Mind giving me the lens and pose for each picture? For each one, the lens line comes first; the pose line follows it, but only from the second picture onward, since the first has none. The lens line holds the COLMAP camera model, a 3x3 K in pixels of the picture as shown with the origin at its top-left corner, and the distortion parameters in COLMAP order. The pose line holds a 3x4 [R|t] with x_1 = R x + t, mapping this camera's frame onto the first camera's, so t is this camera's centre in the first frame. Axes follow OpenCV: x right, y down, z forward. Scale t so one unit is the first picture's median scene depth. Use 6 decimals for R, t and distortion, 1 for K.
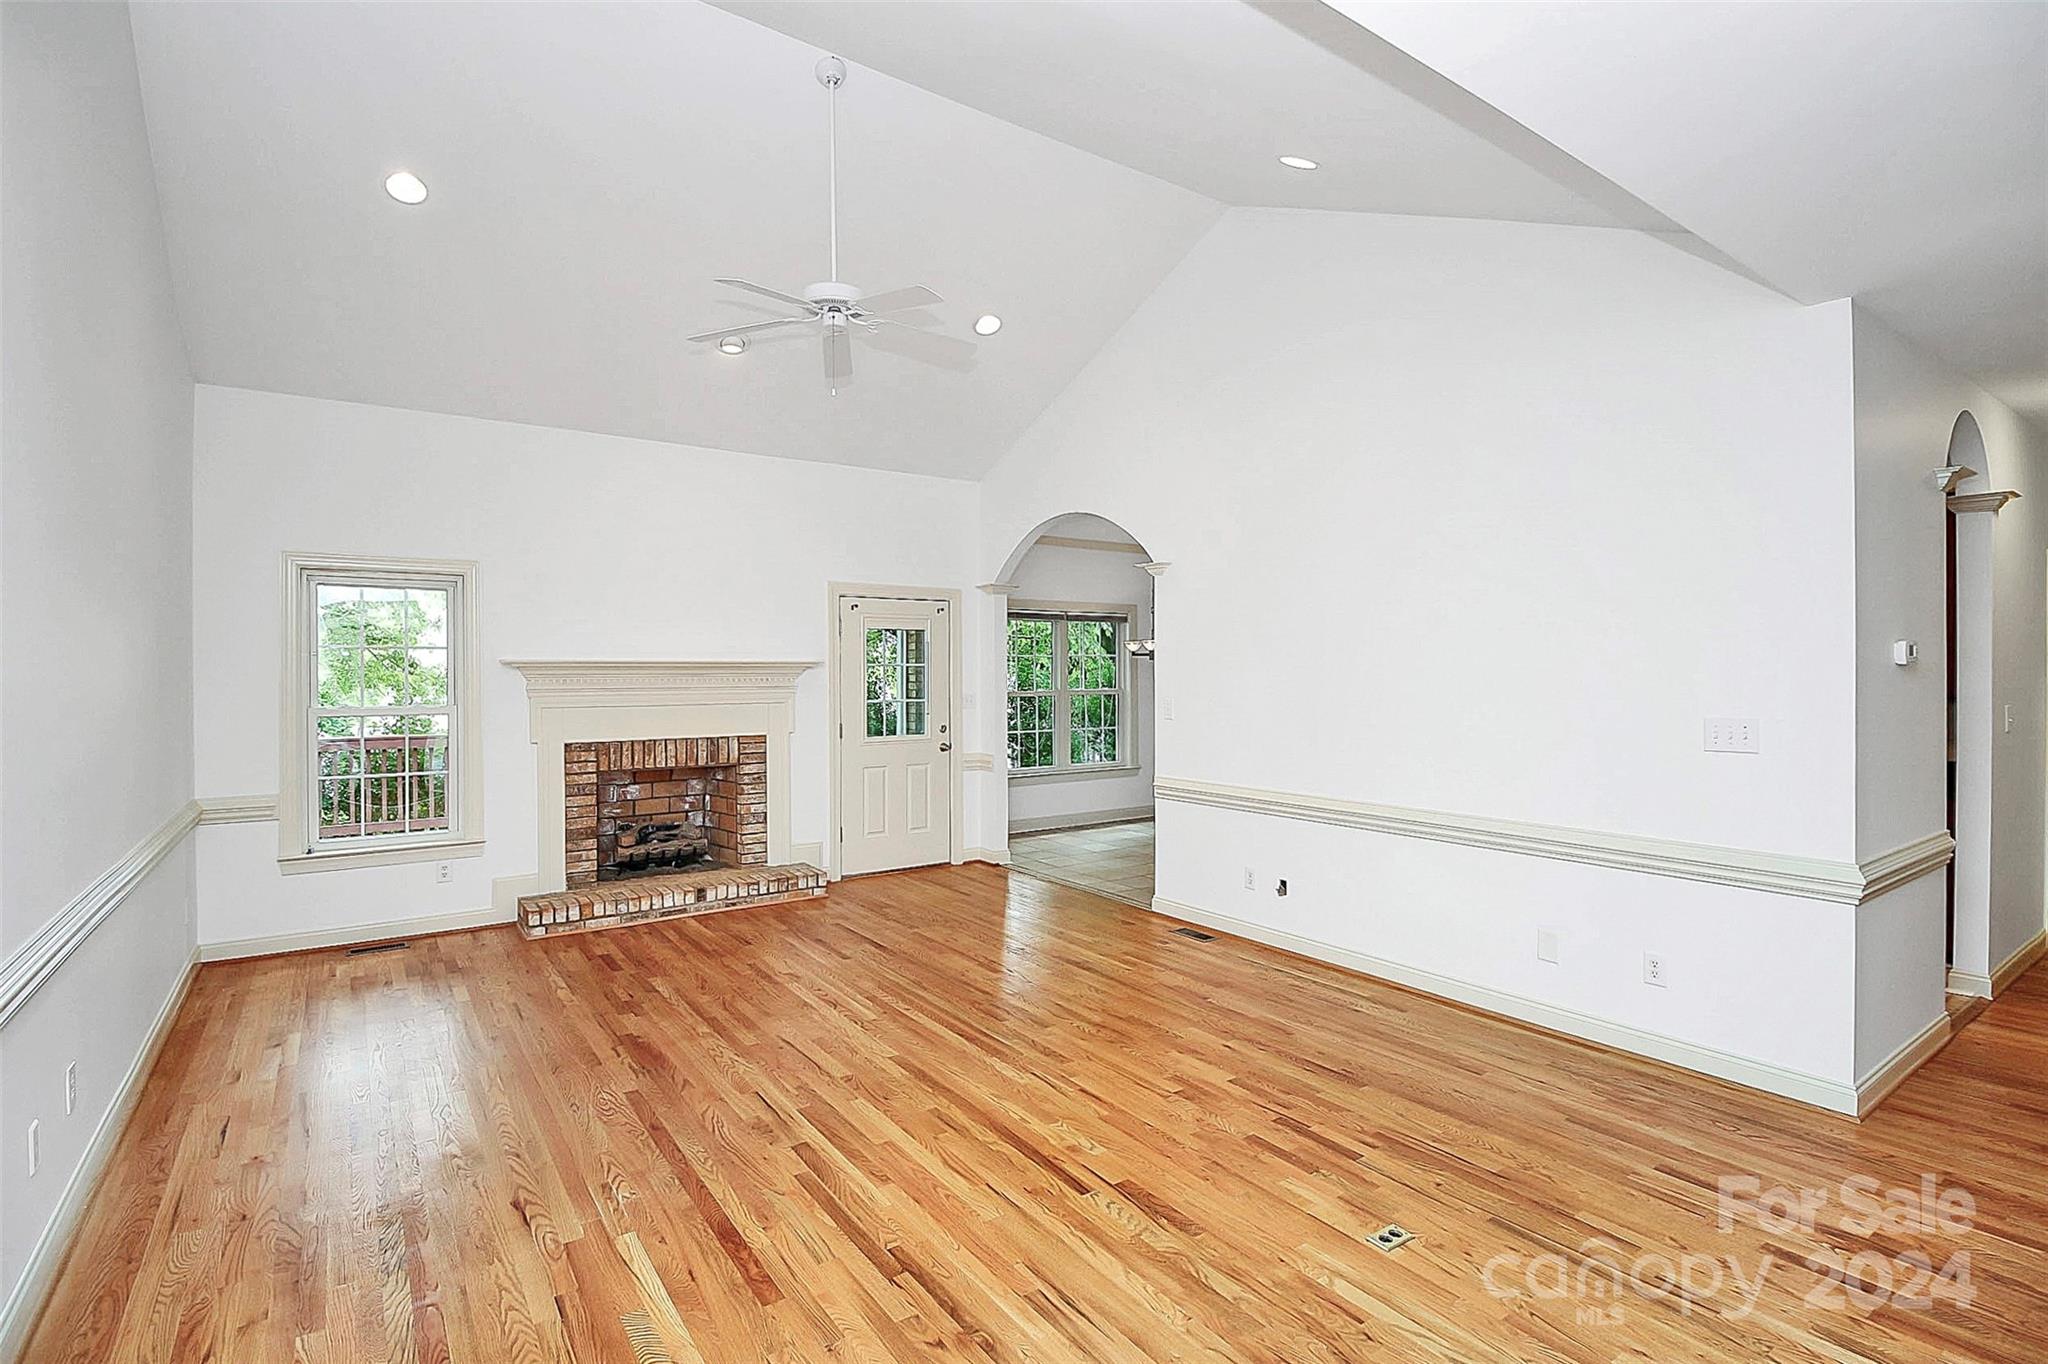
lens RADIAL K [[985.5, 0, 1014.1], [0, 985.5, 670.7], [0, 0, 1]] dist [0.001280, -0.013461]
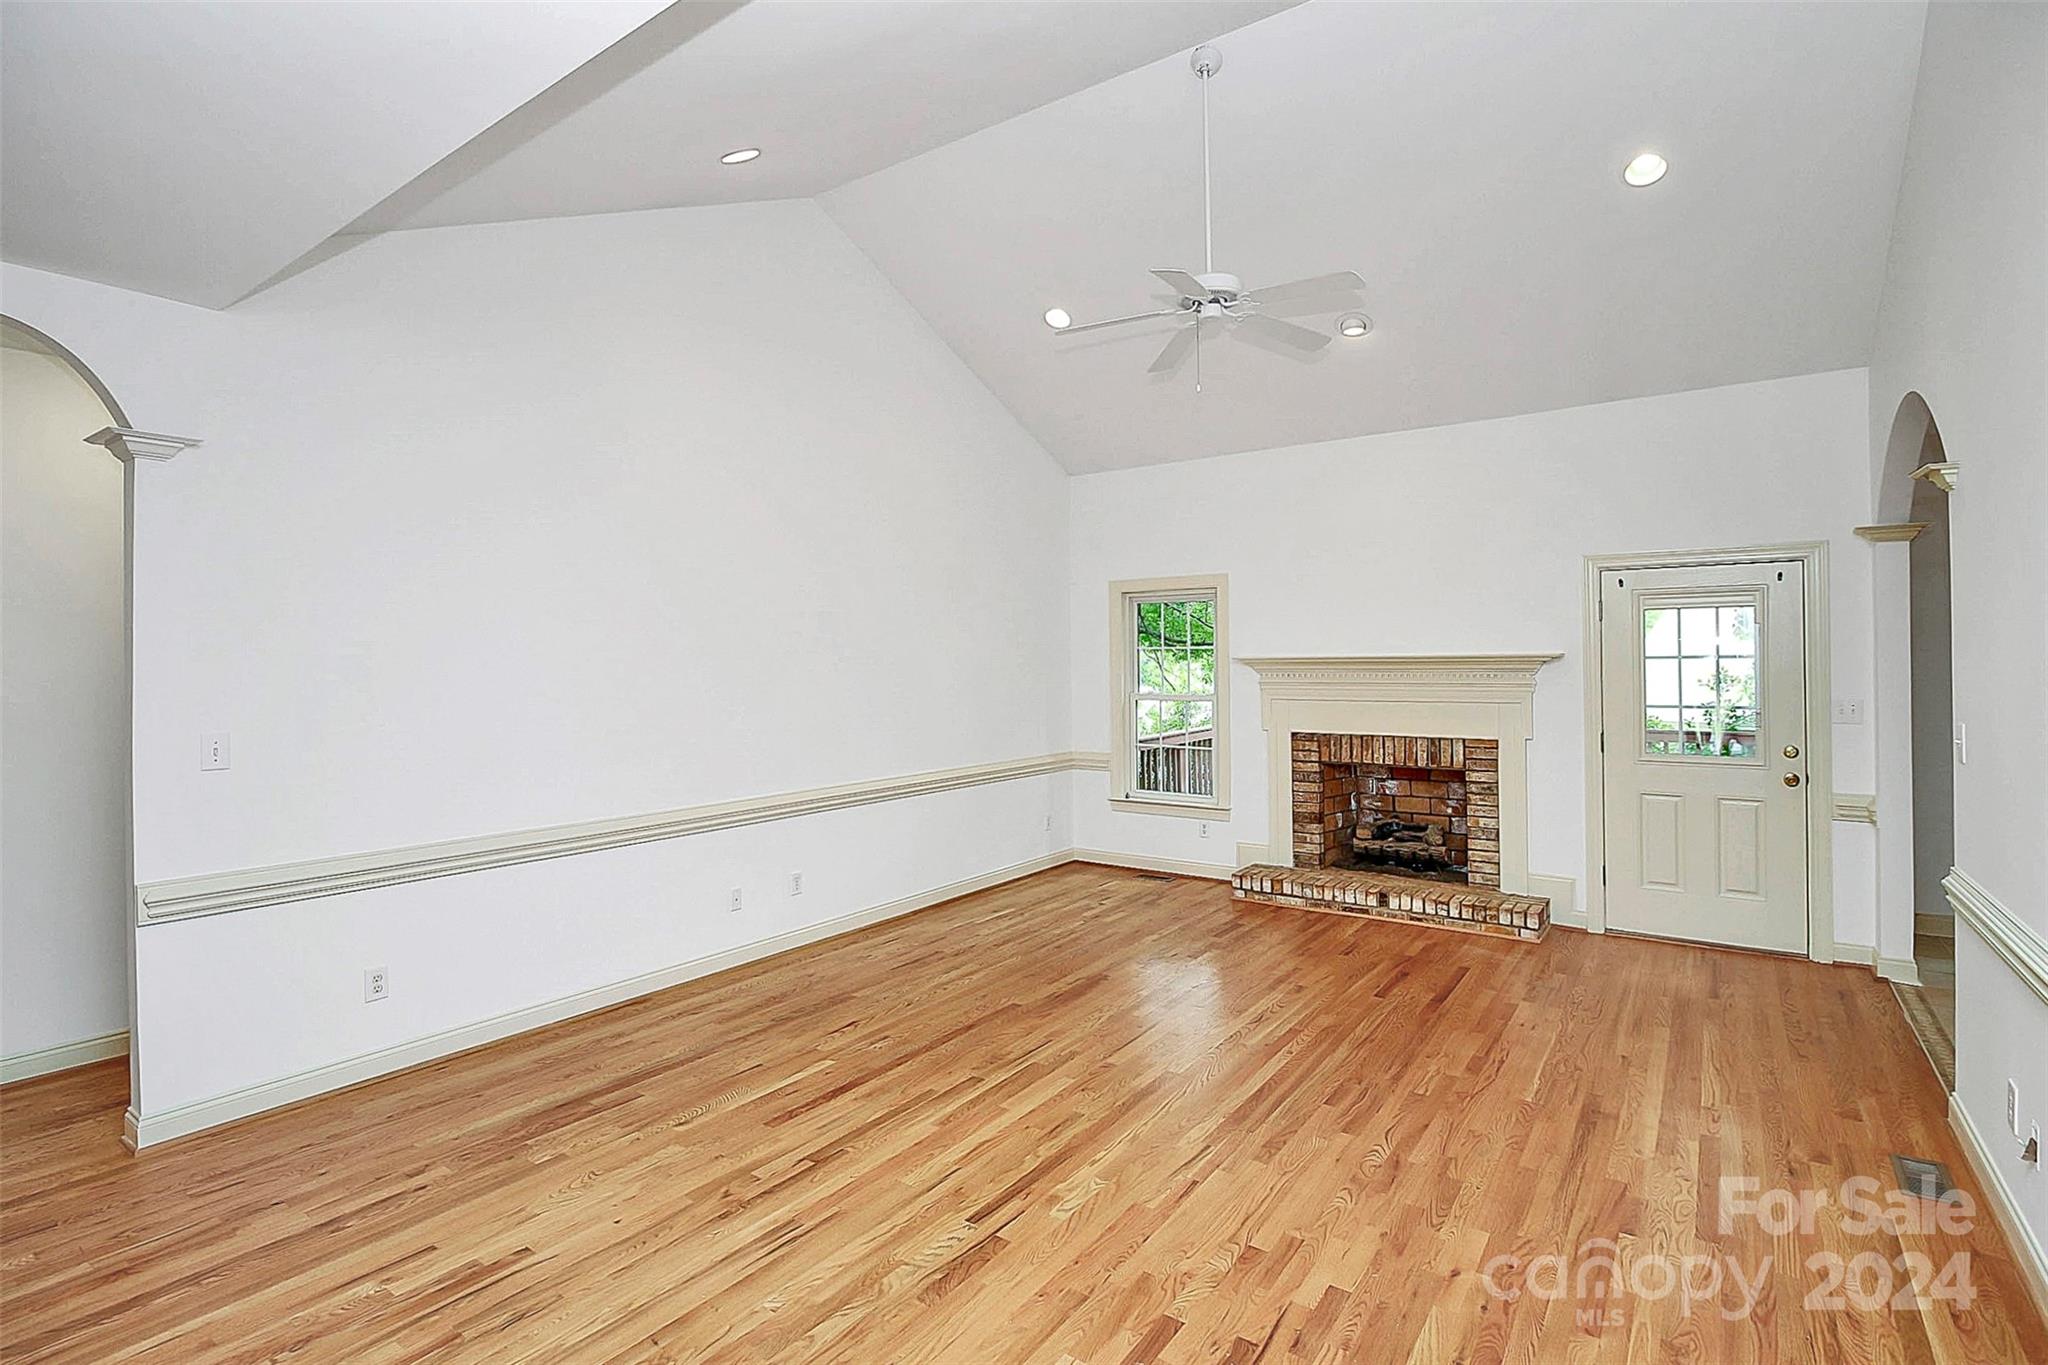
lens RADIAL K [[985.5, 0, 1014.1], [0, 985.5, 671.2], [0, 0, 1]] dist [0.001280, -0.013461]
pose [[0.317456, 0.008066, -0.948239, 0.480545], [0.005413, 0.999932, 0.010318, -0.006951], [0.948258, -0.008408, 0.317391, 0.359908]]
